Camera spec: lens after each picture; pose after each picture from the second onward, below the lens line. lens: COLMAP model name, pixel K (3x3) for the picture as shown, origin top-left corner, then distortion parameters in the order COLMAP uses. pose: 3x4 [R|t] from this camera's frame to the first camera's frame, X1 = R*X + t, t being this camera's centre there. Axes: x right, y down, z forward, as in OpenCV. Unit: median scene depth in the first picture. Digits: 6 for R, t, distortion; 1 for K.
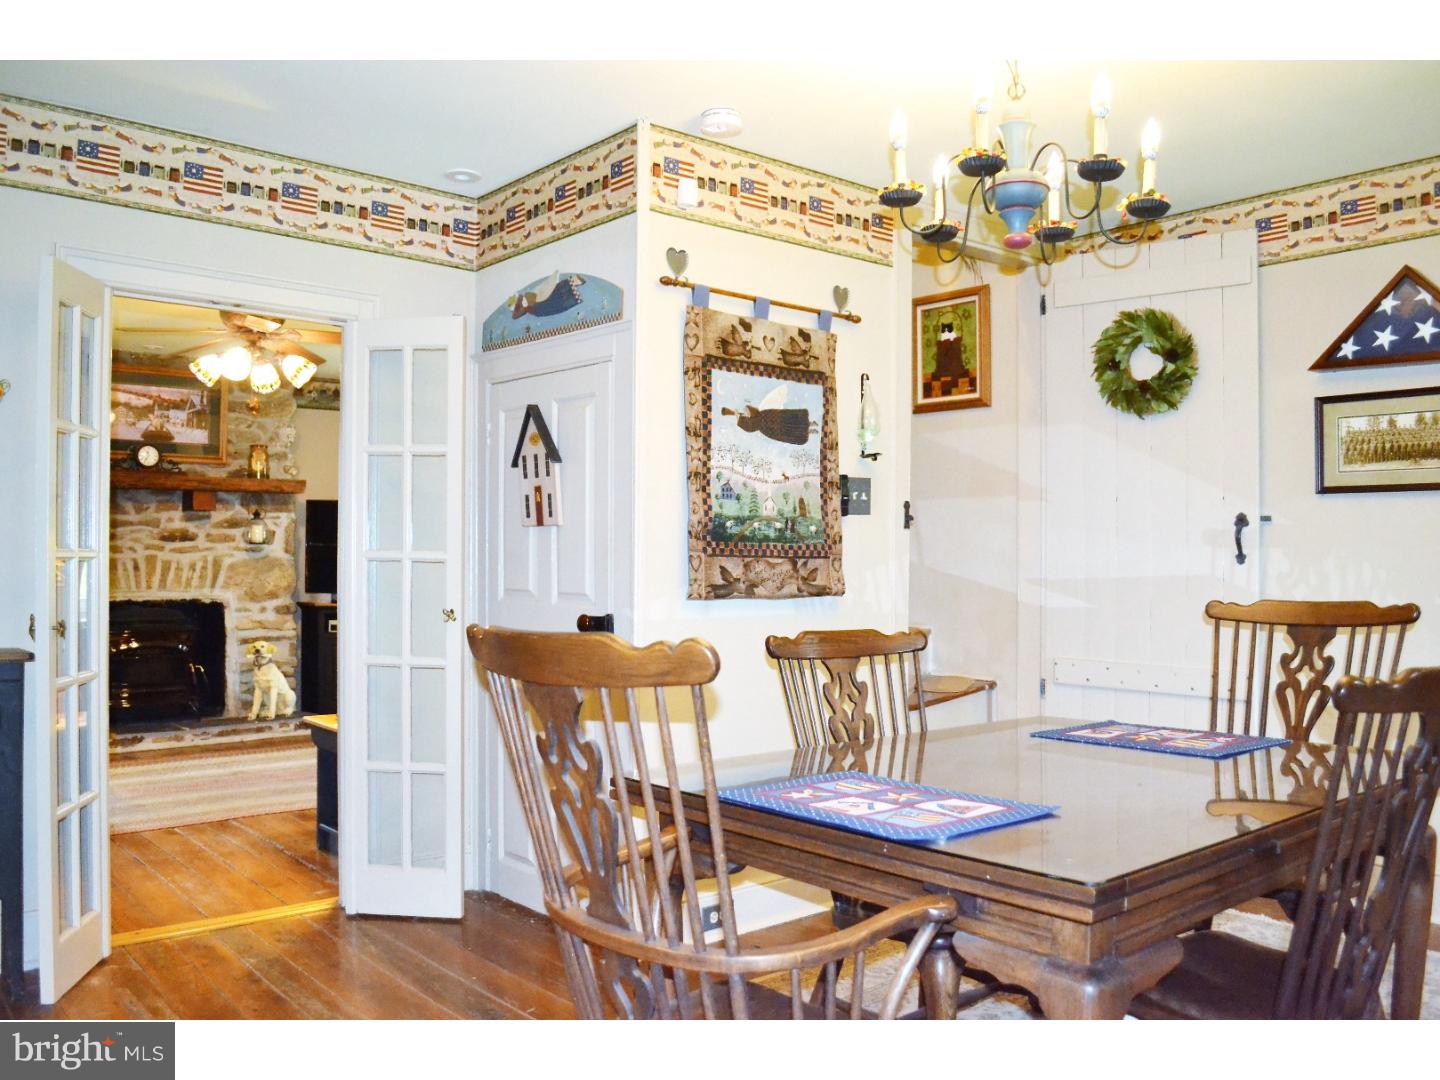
lens RADIAL K [[1171.7, 0, 720.0], [0, 1171.7, 540.0], [0, 0, 1]] dist [-0.080780, 0.001696]
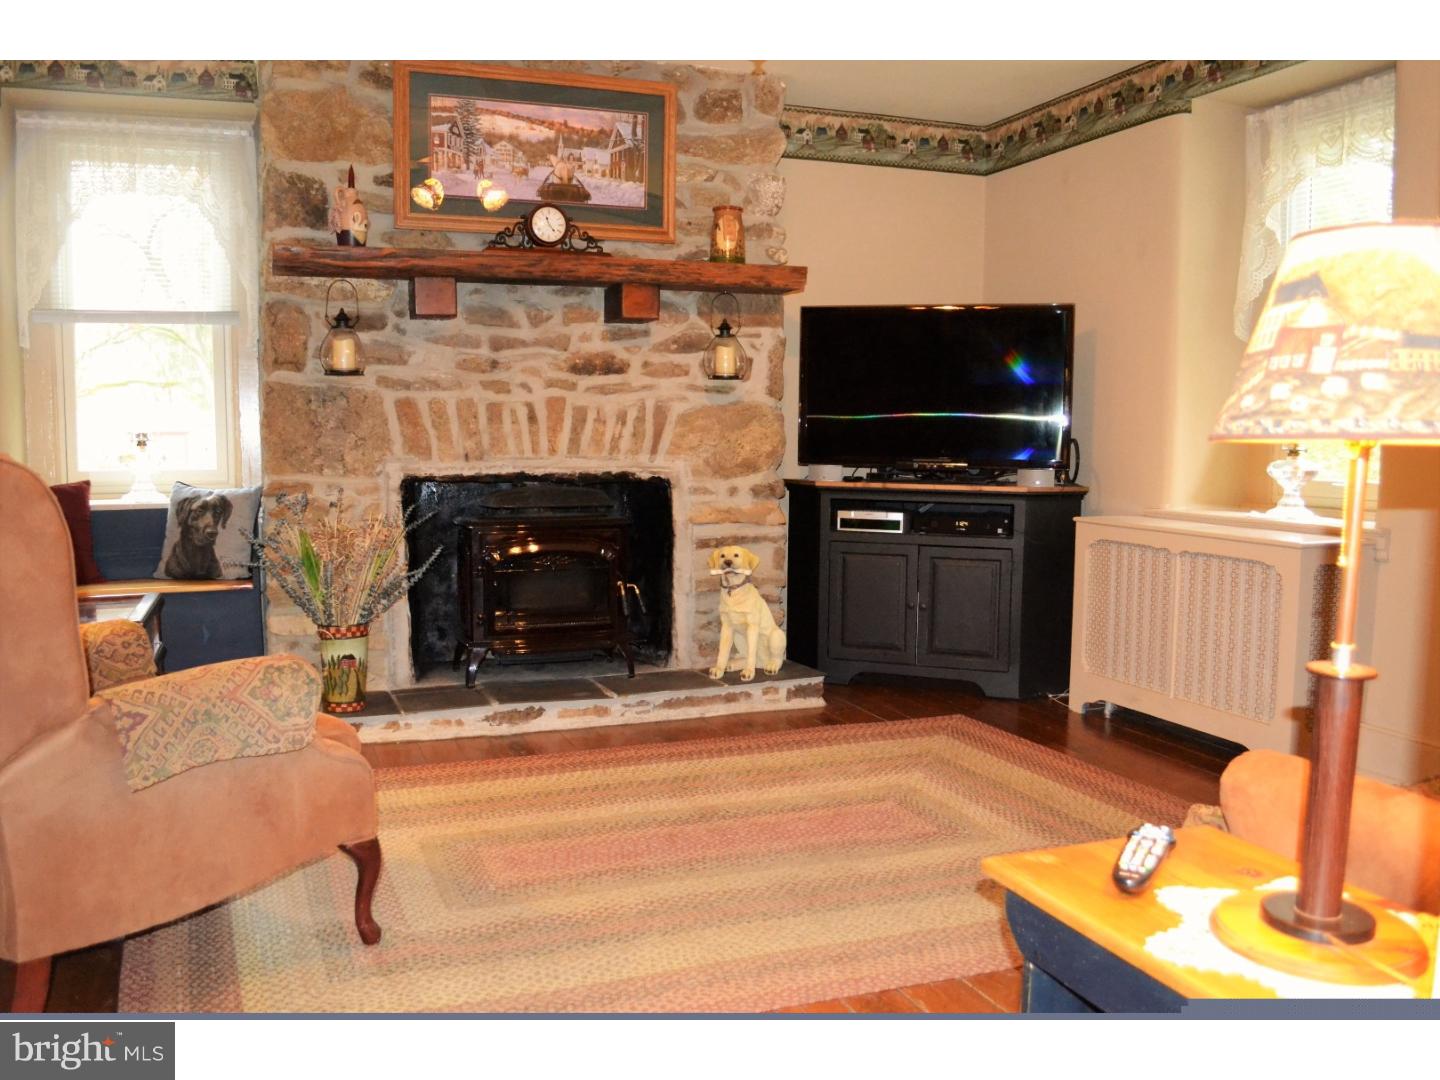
lens RADIAL K [[1171.7, 0, 720.0], [0, 1171.7, 540.0], [0, 0, 1]] dist [-0.080780, 0.001696]
pose [[0.943991, 0.038081, -0.327766, -0.209197], [-0.001716, 0.993872, 0.110527, 0.019165], [0.329967, -0.103774, 0.938271, 0.442841]]
